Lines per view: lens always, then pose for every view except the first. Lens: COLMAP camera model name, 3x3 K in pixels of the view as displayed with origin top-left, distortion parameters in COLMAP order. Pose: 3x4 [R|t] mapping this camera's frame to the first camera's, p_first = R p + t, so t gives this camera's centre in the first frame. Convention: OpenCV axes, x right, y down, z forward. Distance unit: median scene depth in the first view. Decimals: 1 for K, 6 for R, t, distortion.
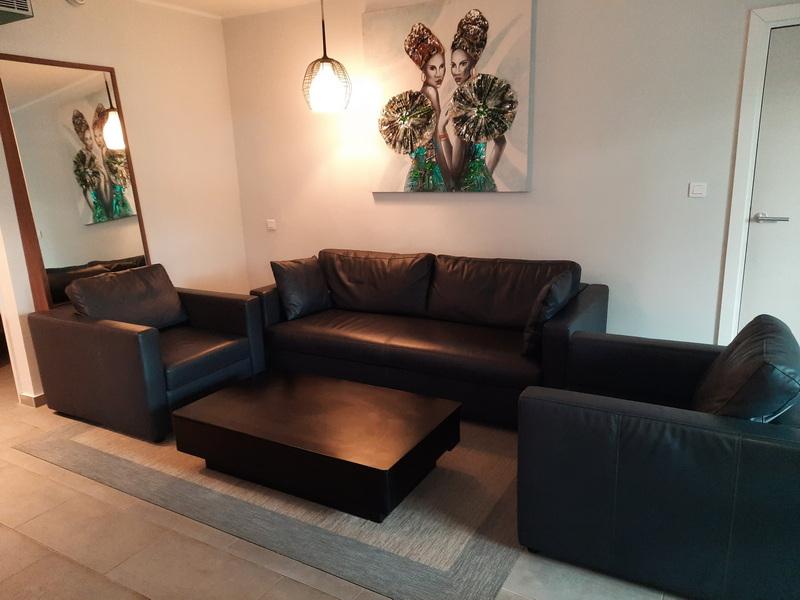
lens RADIAL K [[591.2, 0, 399.9], [0, 591.2, 301.5], [0, 0, 1]] dist [0.011443, 0.000453]
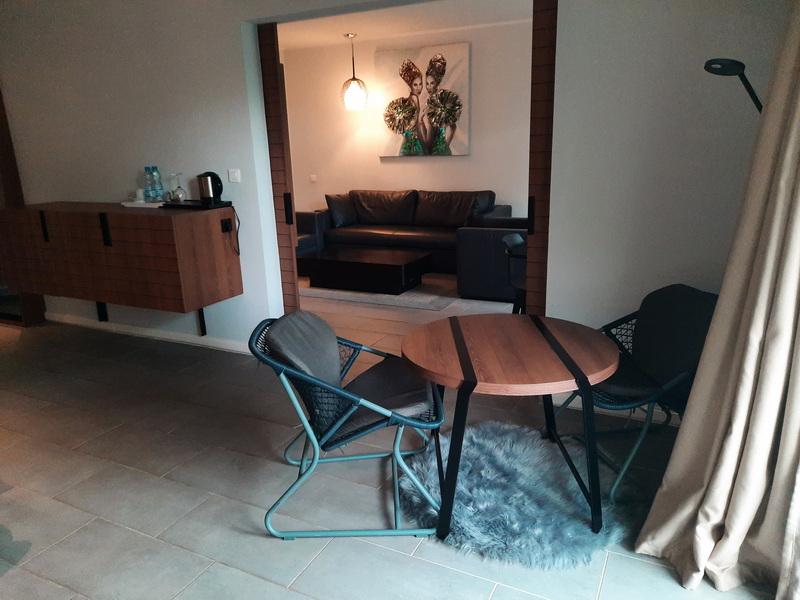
lens RADIAL K [[591.2, 0, 400.5], [0, 591.2, 301.6], [0, 0, 1]] dist [0.011443, 0.000453]
pose [[0.998596, -0.010953, 0.051825, -0.087974], [0.009476, 0.999544, 0.028660, 0.202347], [-0.052115, -0.028129, 0.998245, -0.783683]]
